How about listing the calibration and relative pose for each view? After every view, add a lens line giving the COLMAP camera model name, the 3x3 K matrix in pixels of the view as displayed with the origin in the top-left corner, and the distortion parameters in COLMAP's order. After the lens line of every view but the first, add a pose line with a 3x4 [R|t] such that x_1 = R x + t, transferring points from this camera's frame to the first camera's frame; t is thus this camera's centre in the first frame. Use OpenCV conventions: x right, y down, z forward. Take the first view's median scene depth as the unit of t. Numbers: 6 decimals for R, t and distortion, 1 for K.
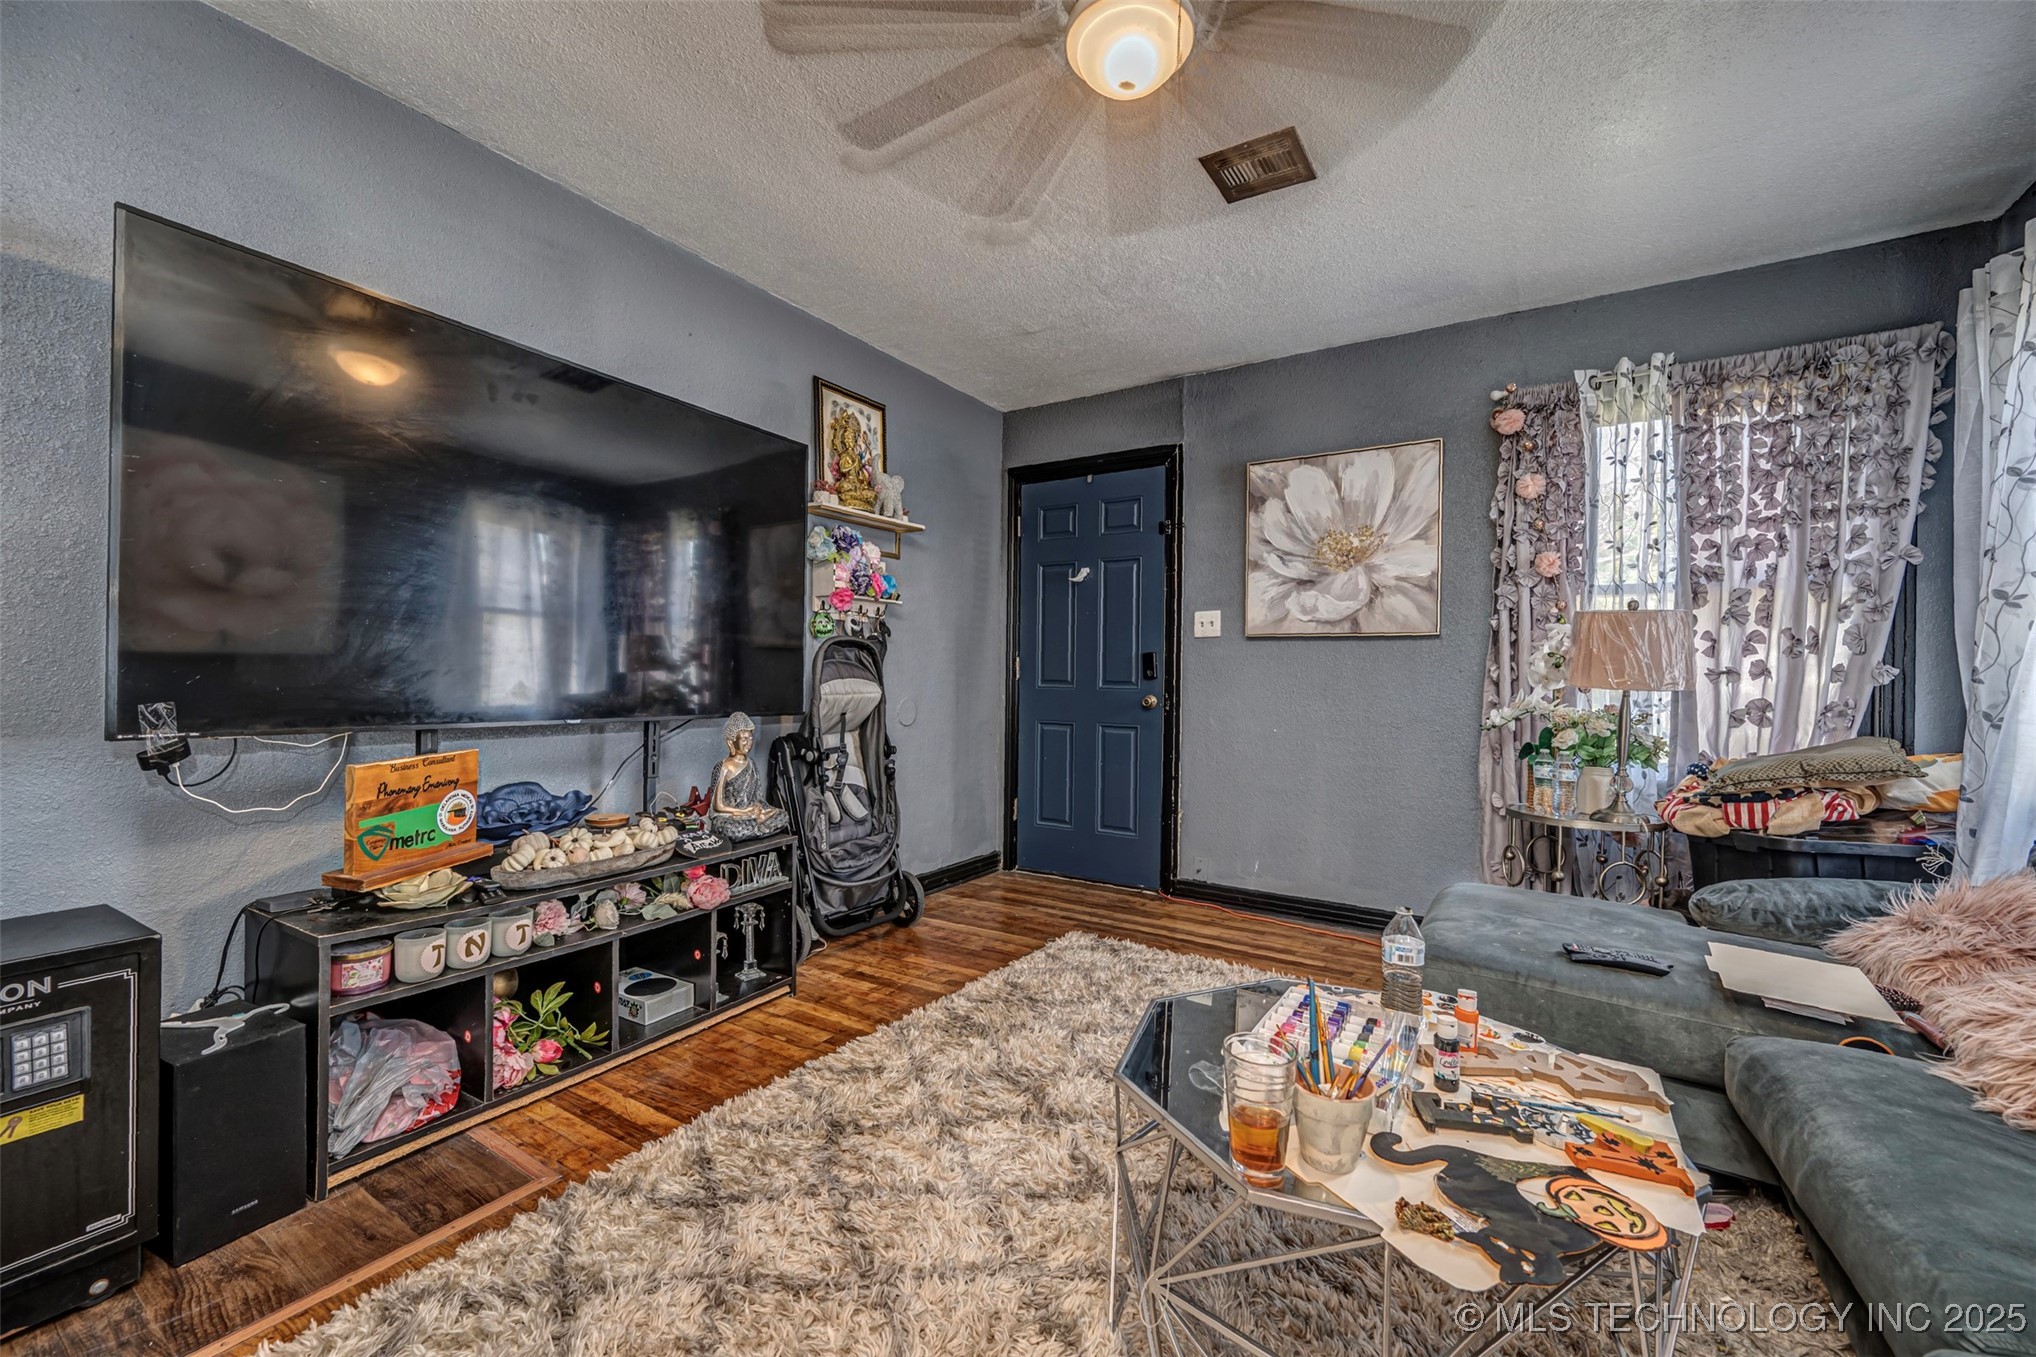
lens RADIAL K [[743.7, 0, 1041.2], [0, 743.7, 706.3], [0, 0, 1]] dist [-0.002540, -0.000276]
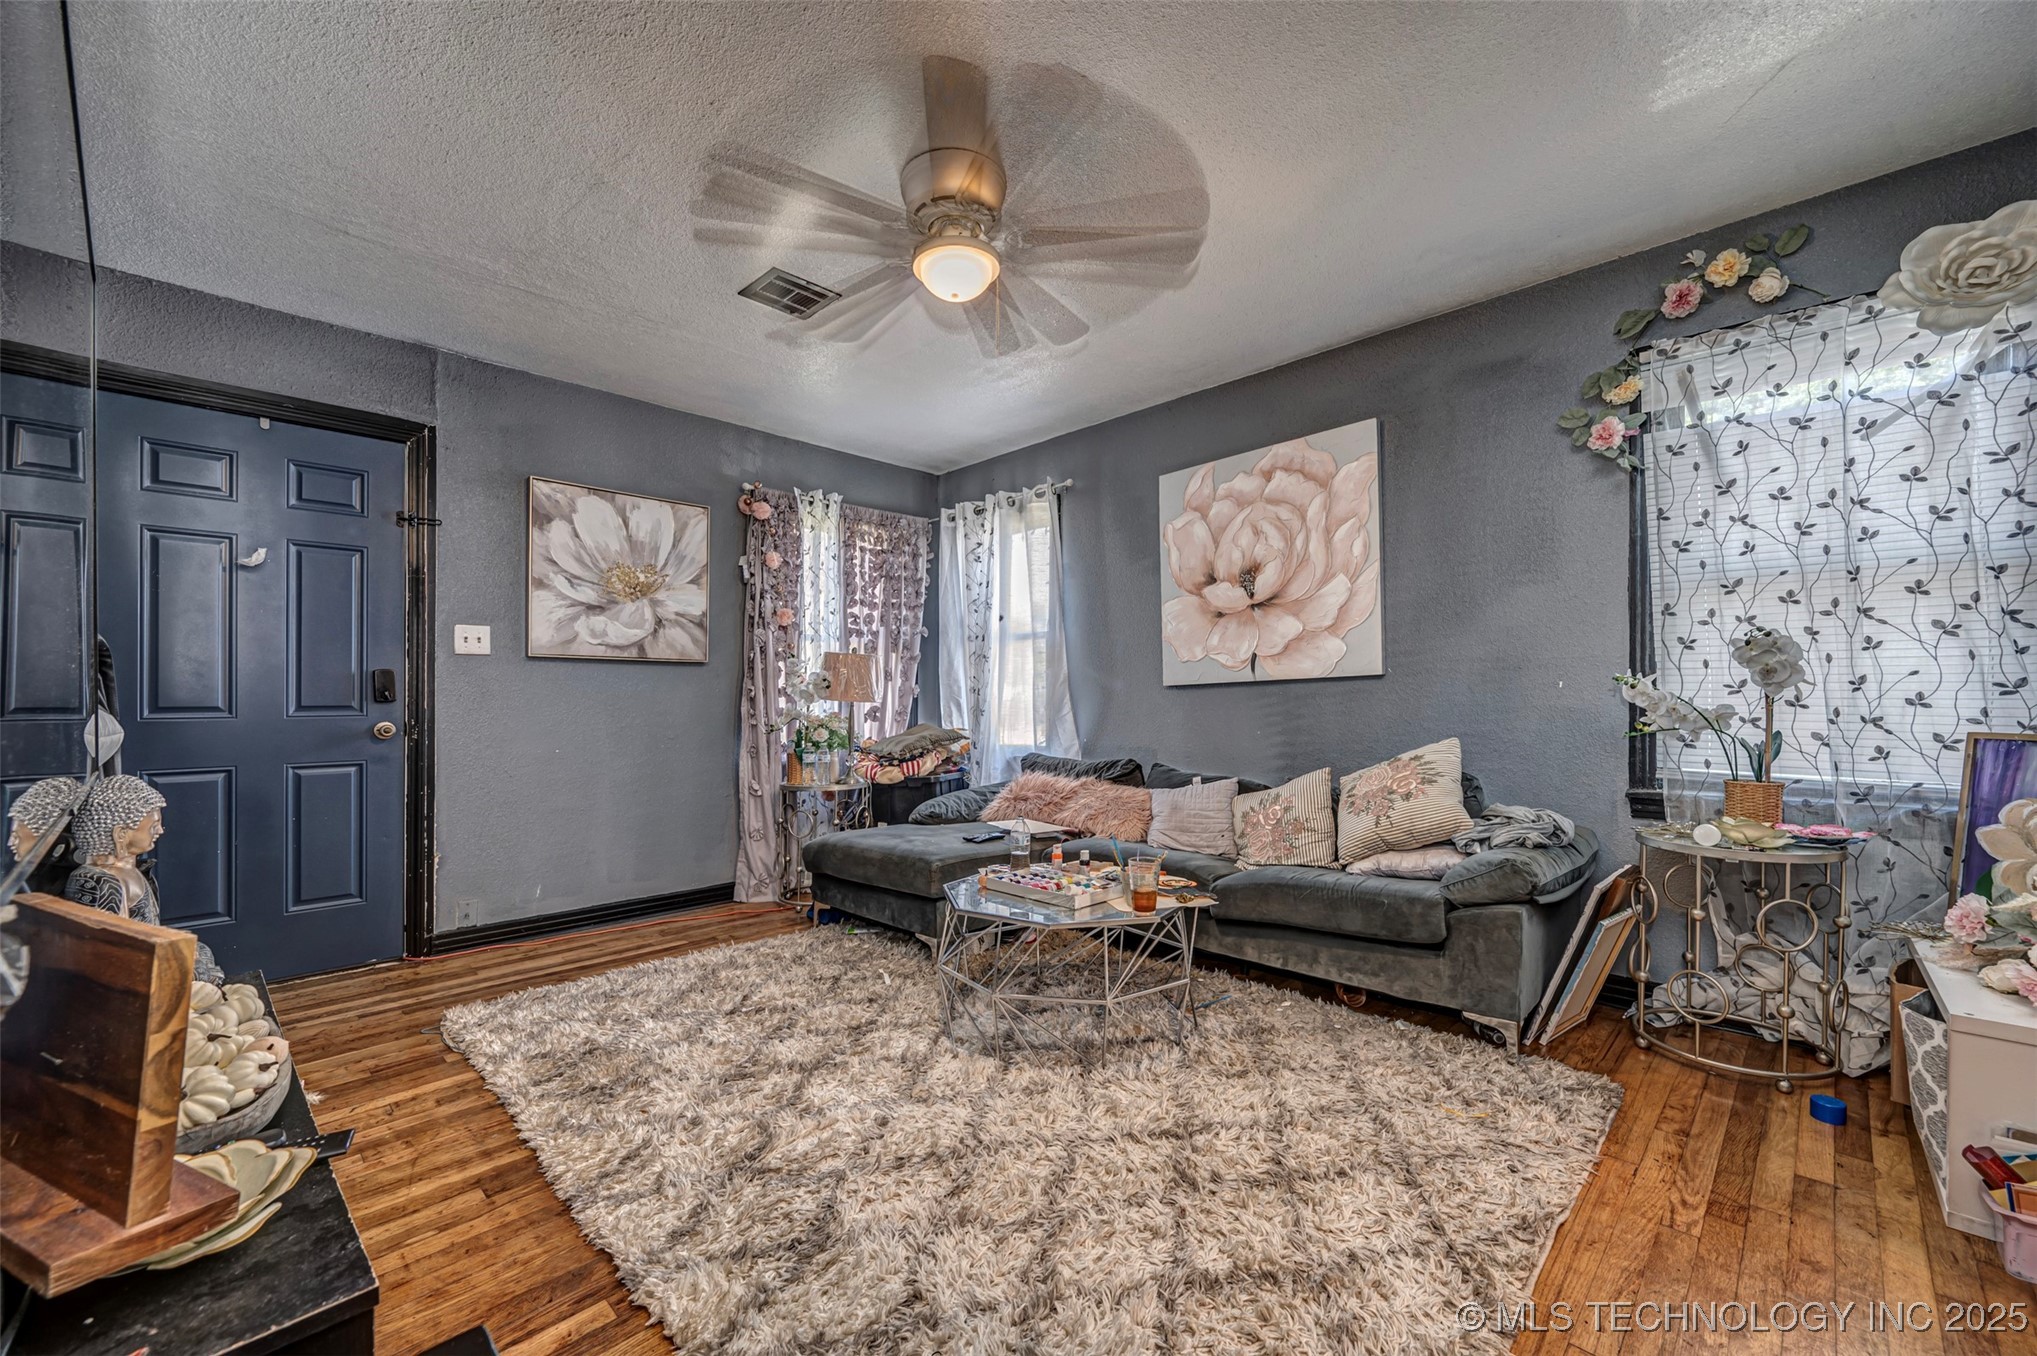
lens RADIAL K [[744.0, 0, 918.9], [0, 744.0, 748.7], [0, 0, 1]] dist [-0.002540, -0.000276]
pose [[0.350907, -0.076557, 0.933276, -0.525850], [0.047727, 0.996819, 0.063824, -0.013160], [-0.935193, 0.022146, 0.353445, 0.216829]]
